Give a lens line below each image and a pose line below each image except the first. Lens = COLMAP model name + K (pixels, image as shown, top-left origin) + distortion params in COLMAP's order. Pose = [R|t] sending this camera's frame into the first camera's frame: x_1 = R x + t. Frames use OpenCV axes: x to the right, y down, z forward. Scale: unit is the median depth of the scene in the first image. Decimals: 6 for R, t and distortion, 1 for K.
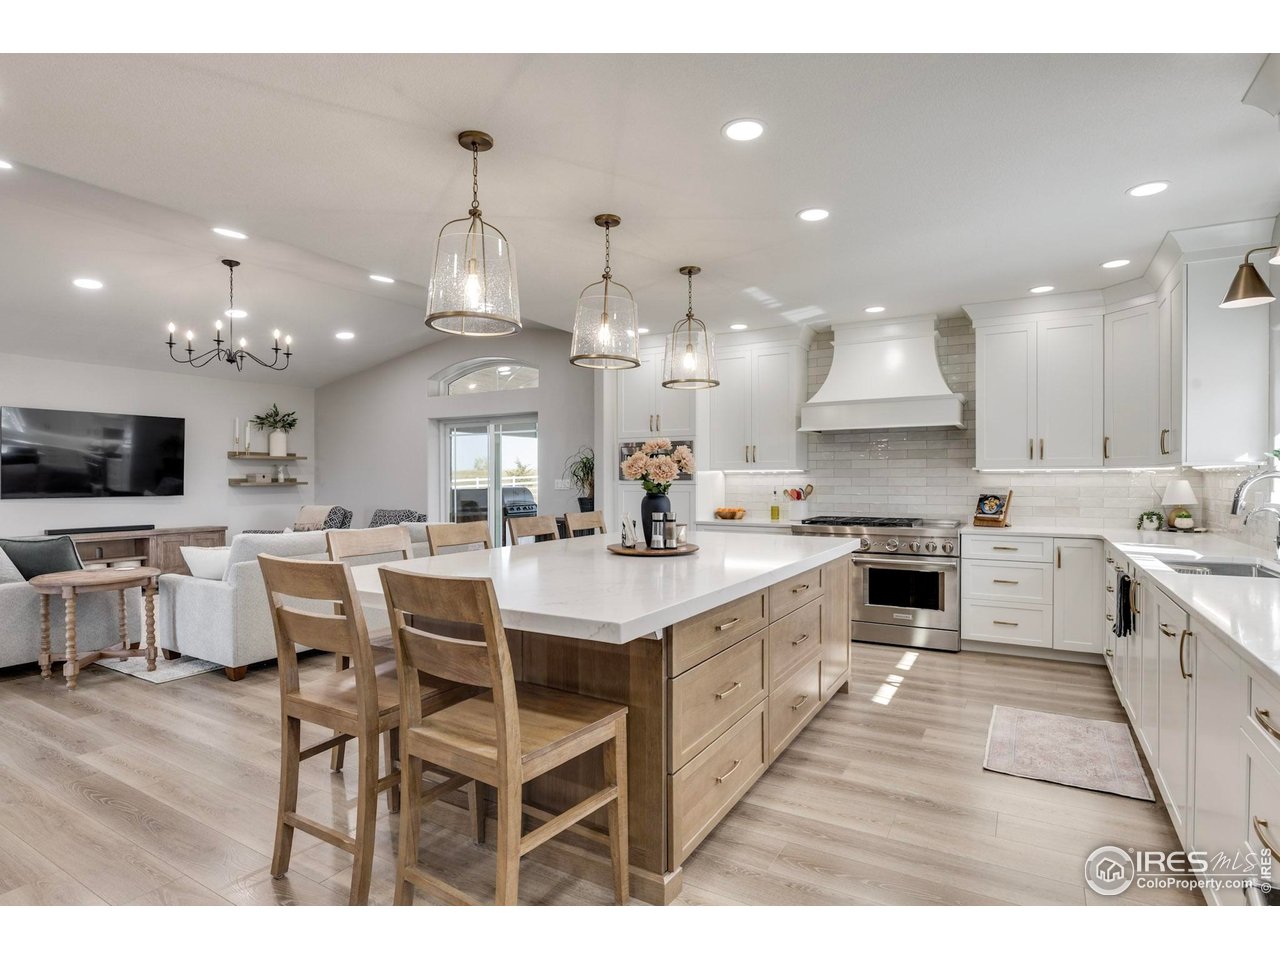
lens RADIAL K [[630.8, 0, 639.9], [0, 630.8, 487.1], [0, 0, 1]] dist [-0.000737, 0.000214]
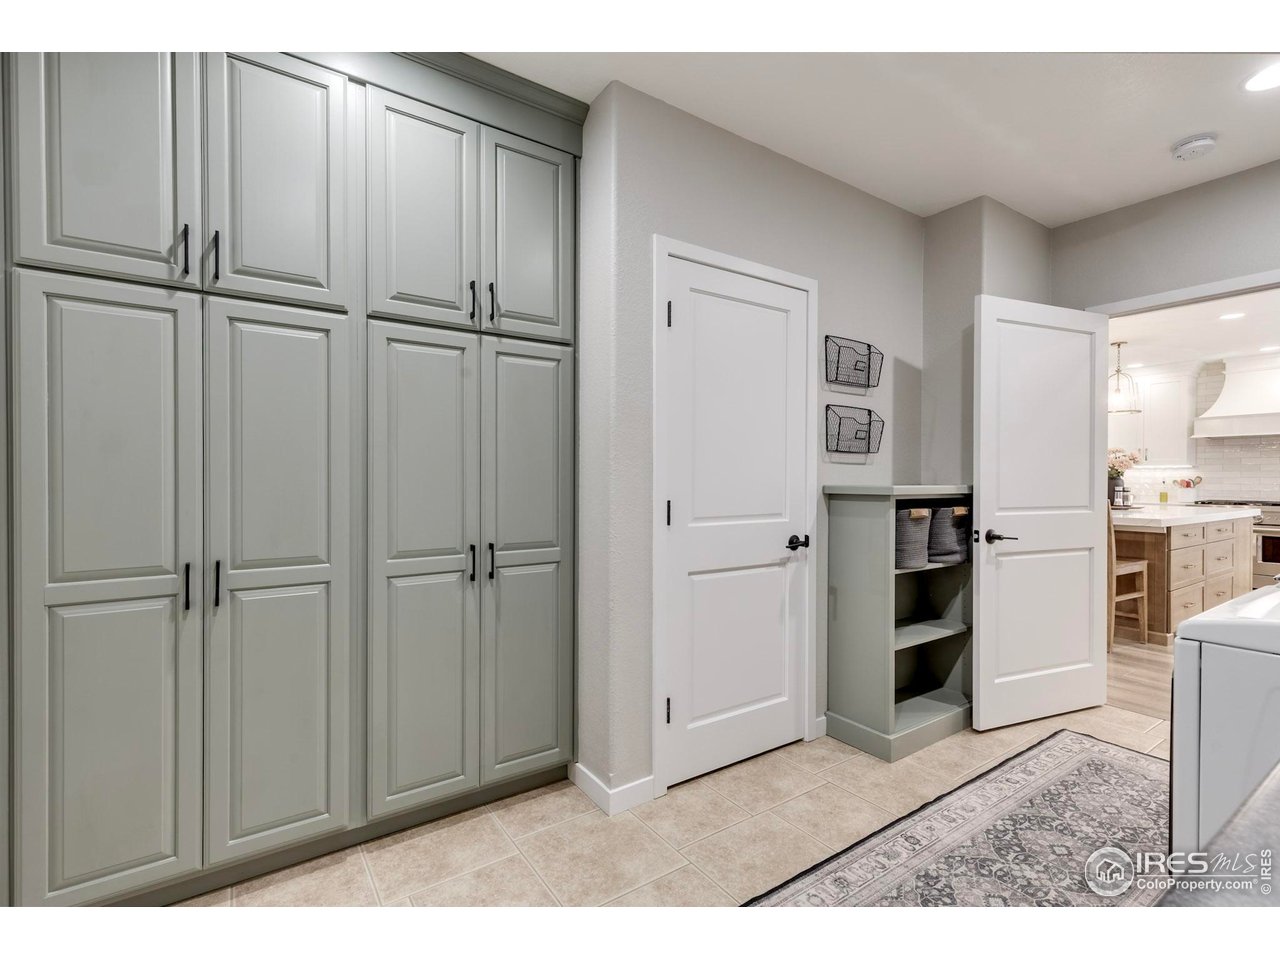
lens RADIAL K [[577.3, 0, 640.0], [0, 577.3, 480.0], [0, 0, 1]] dist [0.001837, 0.000484]
pose [[0.906165, 0.007000, -0.422867, -0.351833], [-0.011952, 0.999888, -0.009060, 0.035277], [0.422756, 0.013263, 0.906146, -0.759129]]
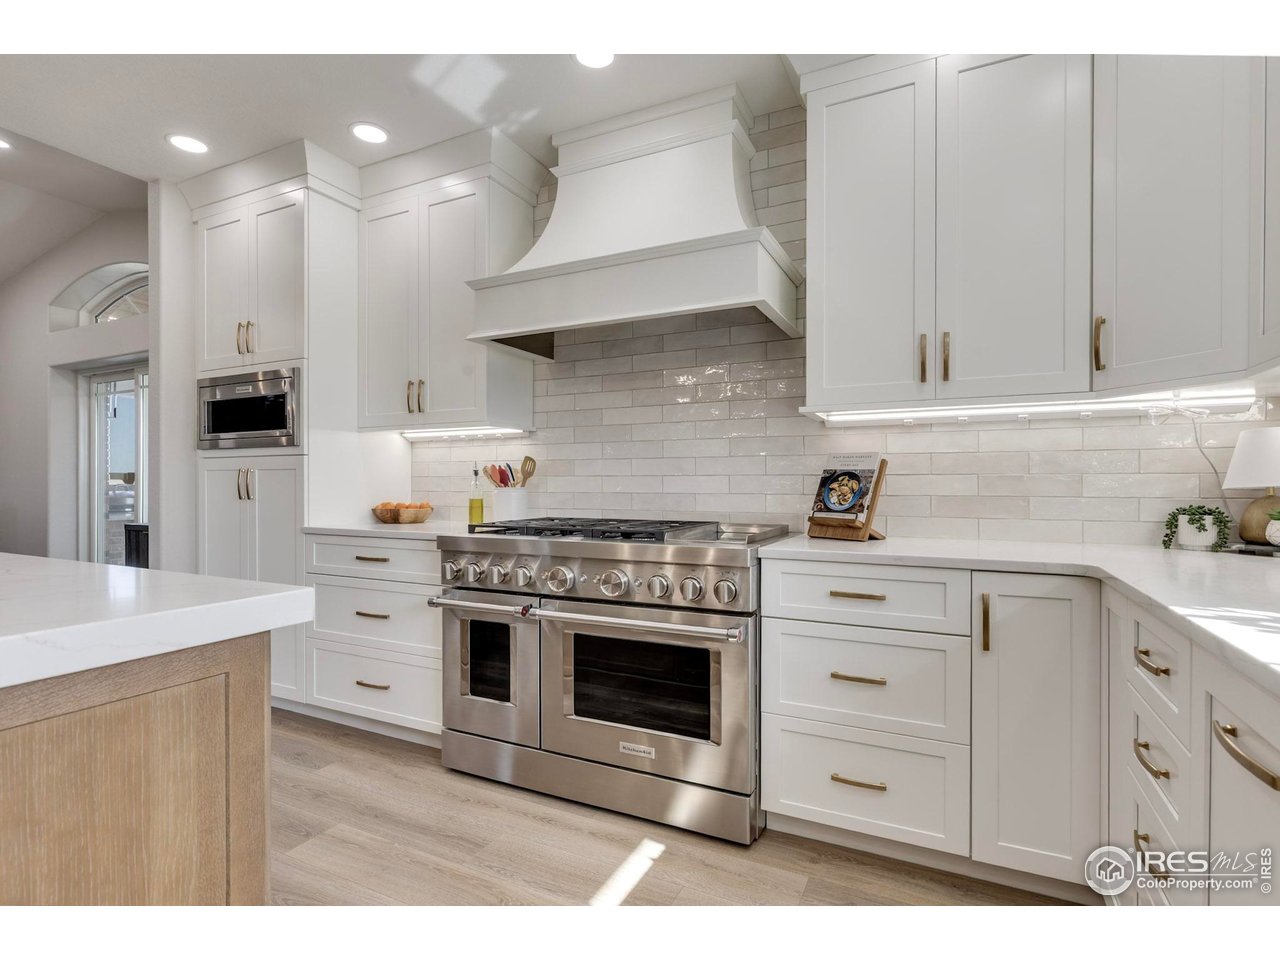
lens RADIAL K [[630.8, 0, 639.9], [0, 630.8, 487.1], [0, 0, 1]] dist [-0.000737, 0.000214]
pose [[0.996524, 0.008161, 0.082903, 0.382768], [-0.007100, 0.999889, -0.013080, 0.032487], [-0.083000, 0.012446, 0.996472, 0.574078]]
